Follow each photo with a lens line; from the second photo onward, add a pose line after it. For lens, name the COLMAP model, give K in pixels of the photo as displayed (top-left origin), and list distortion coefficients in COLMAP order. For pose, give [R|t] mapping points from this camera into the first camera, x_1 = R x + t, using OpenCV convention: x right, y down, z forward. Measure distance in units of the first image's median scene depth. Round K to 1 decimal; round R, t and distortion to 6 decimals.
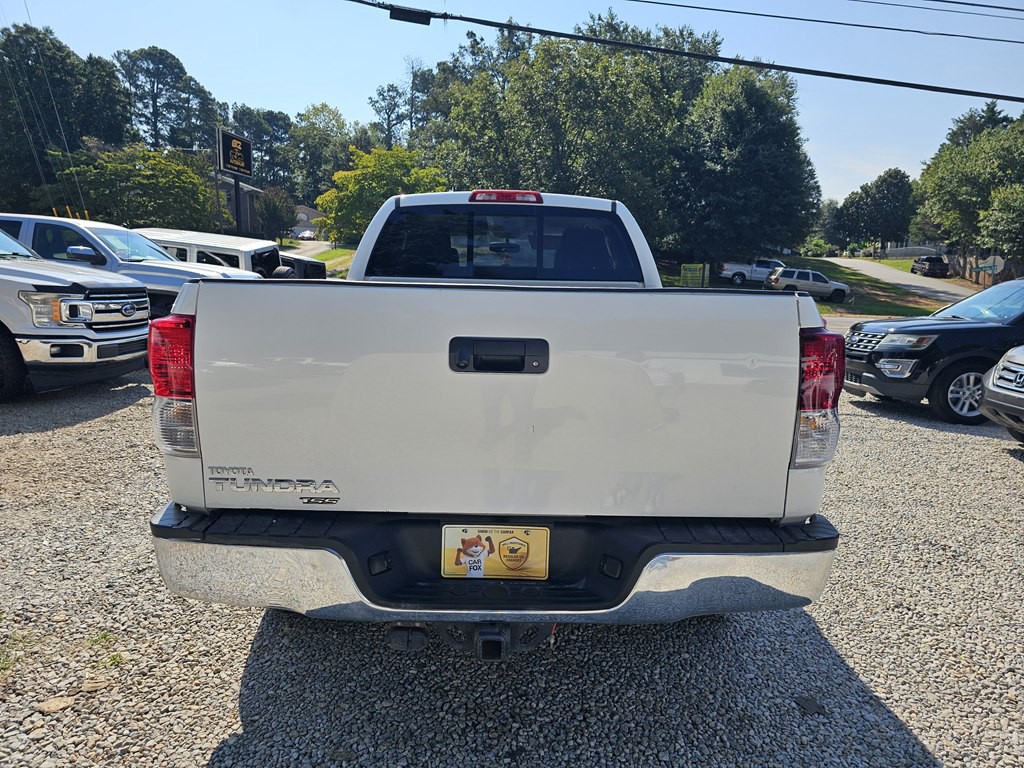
lens RADIAL K [[689.1, 0, 514.2], [0, 689.1, 386.6], [0, 0, 1]] dist [0.043523, -0.032787]
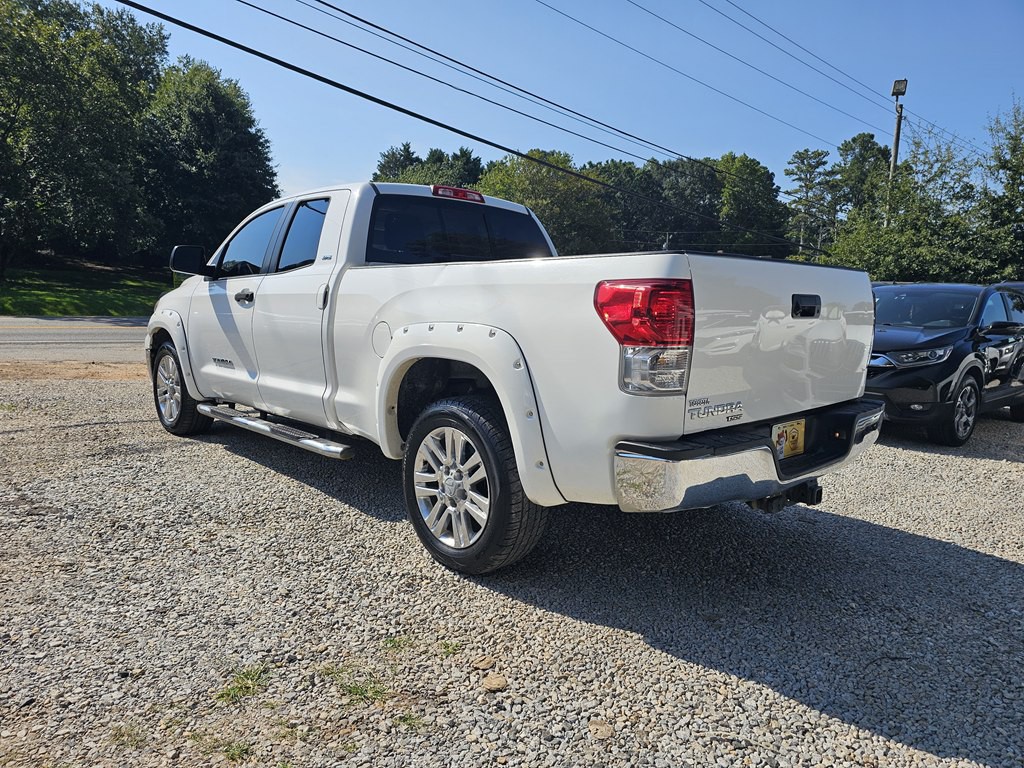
lens RADIAL K [[689.1, 0, 513.7], [0, 689.1, 380.4], [0, 0, 1]] dist [0.043523, -0.032787]
pose [[0.723826, -0.088409, 0.684296, -0.439683], [0.102916, 0.994496, 0.019624, 0.005961], [-0.682265, 0.056220, 0.728941, 0.088741]]
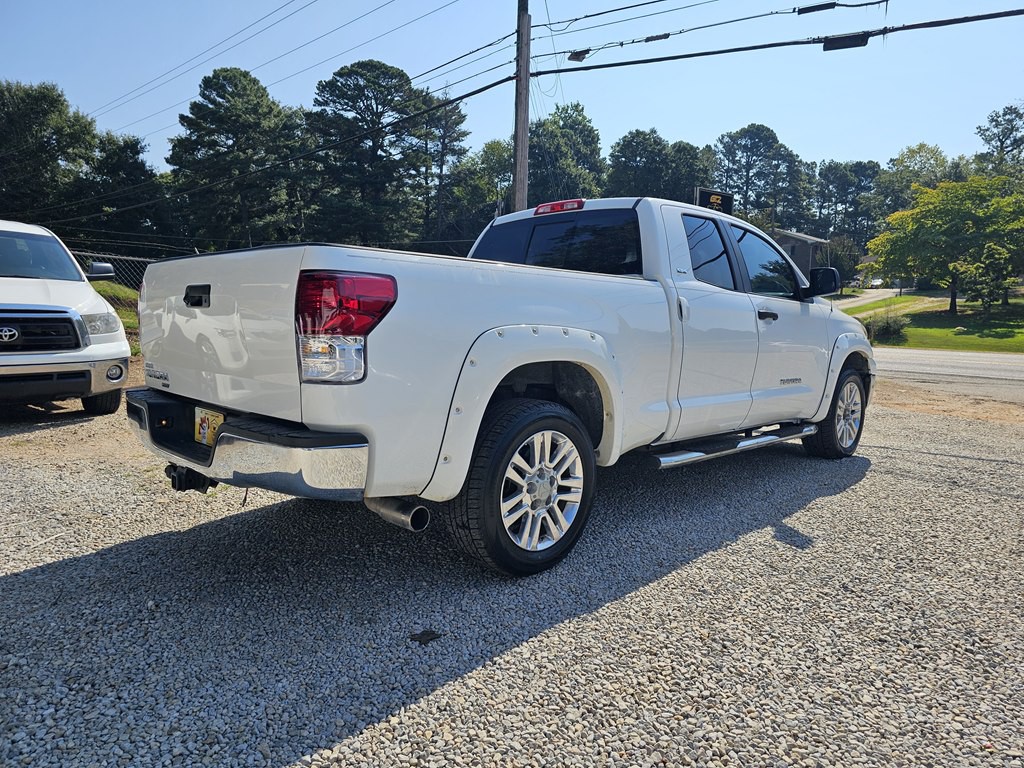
lens RADIAL K [[689.1, 0, 529.1], [0, 689.1, 379.7], [0, 0, 1]] dist [0.043523, -0.032787]
pose [[0.708160, 0.051498, -0.704172, 0.460500], [-0.111965, 0.992907, -0.039985, 0.034200], [0.697118, 0.107158, 0.708903, 0.116292]]
